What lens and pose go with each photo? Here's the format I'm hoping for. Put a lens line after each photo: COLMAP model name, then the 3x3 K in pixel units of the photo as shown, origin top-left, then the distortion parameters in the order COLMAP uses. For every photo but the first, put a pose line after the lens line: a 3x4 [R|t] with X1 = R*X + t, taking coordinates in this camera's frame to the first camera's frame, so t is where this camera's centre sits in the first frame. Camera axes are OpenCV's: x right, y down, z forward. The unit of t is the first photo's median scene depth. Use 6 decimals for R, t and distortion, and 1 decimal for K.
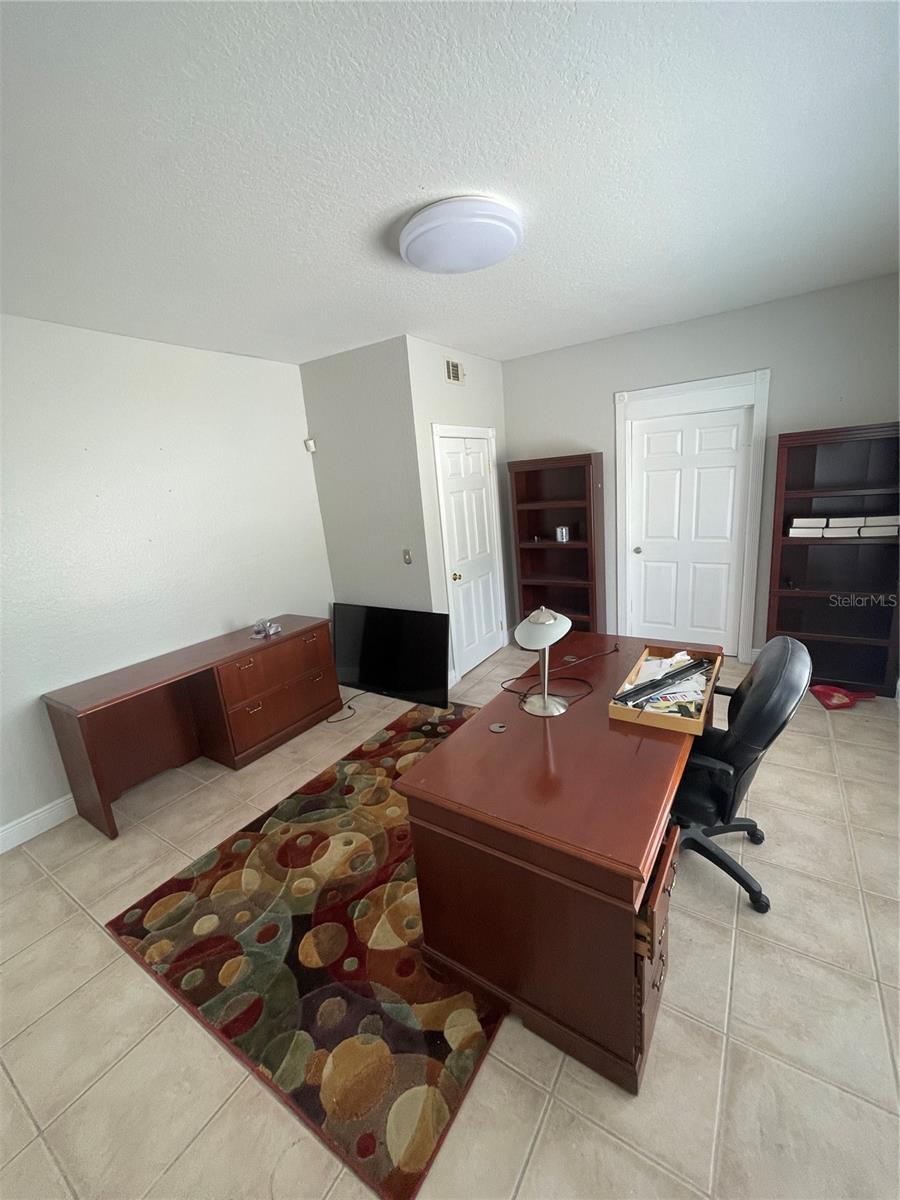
lens RADIAL K [[483.1, 0, 450.0], [0, 483.1, 600.0], [0, 0, 1]] dist [-0.010437, 0.004500]
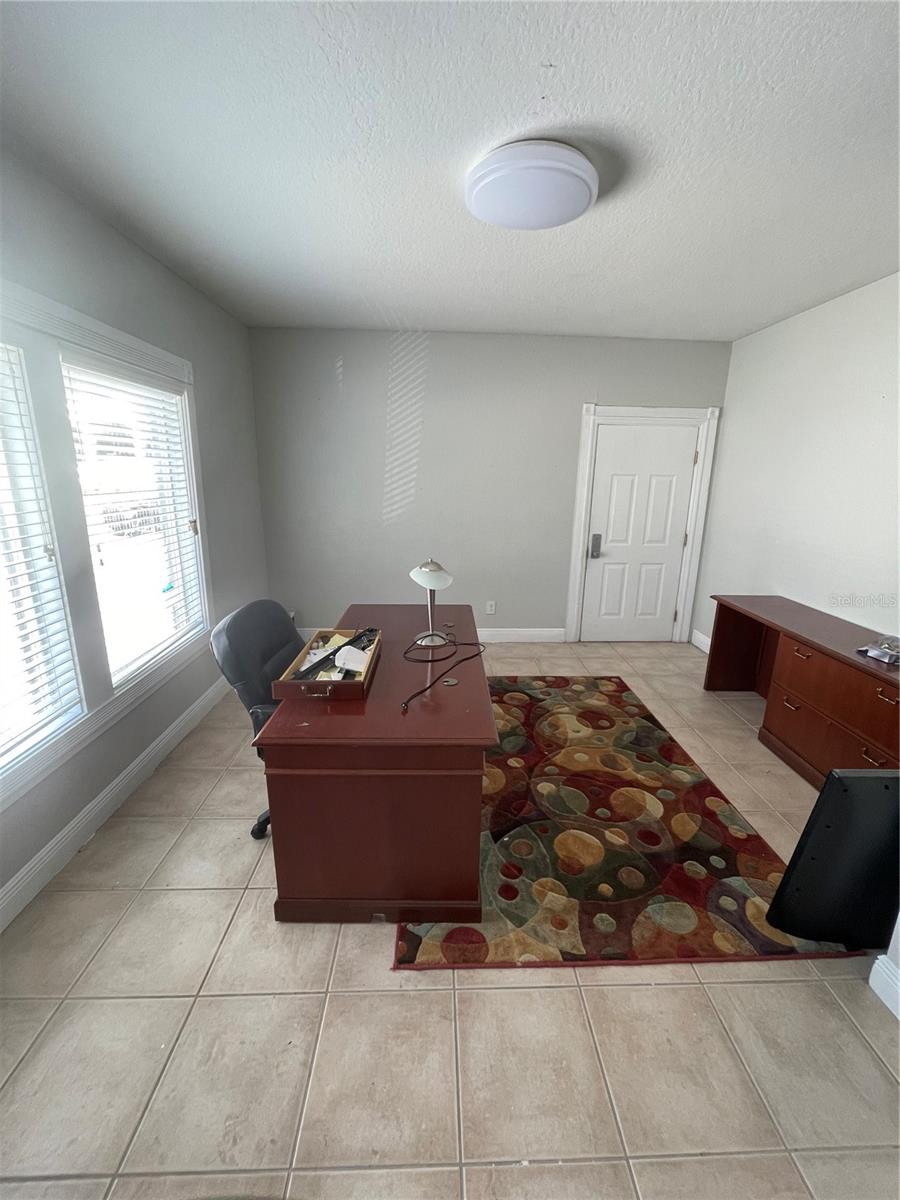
lens RADIAL K [[483.1, 0, 450.0], [0, 483.1, 600.0], [0, 0, 1]] dist [-0.010437, 0.004500]
pose [[-0.818686, 0.221599, -0.529761, 0.617530], [-0.083811, 0.866552, 0.491999, -0.374702], [0.568092, 0.447192, -0.690862, 1.421582]]
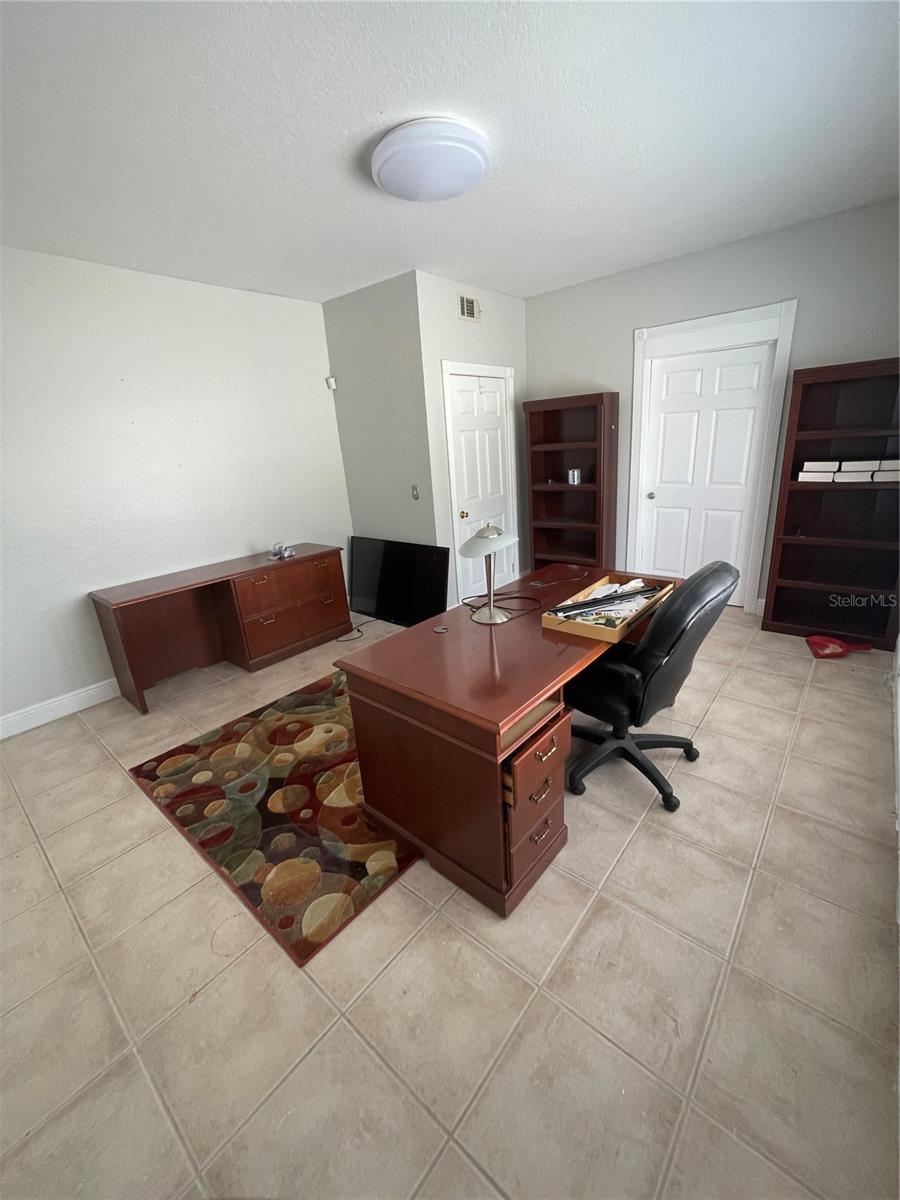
lens RADIAL K [[483.1, 0, 450.0], [0, 483.1, 600.0], [0, 0, 1]] dist [-0.010437, 0.004500]
pose [[0.991597, 0.057293, -0.115989, 0.177822], [-0.047244, 0.995034, 0.087613, 0.070548], [0.120433, -0.081397, 0.989379, -0.074979]]
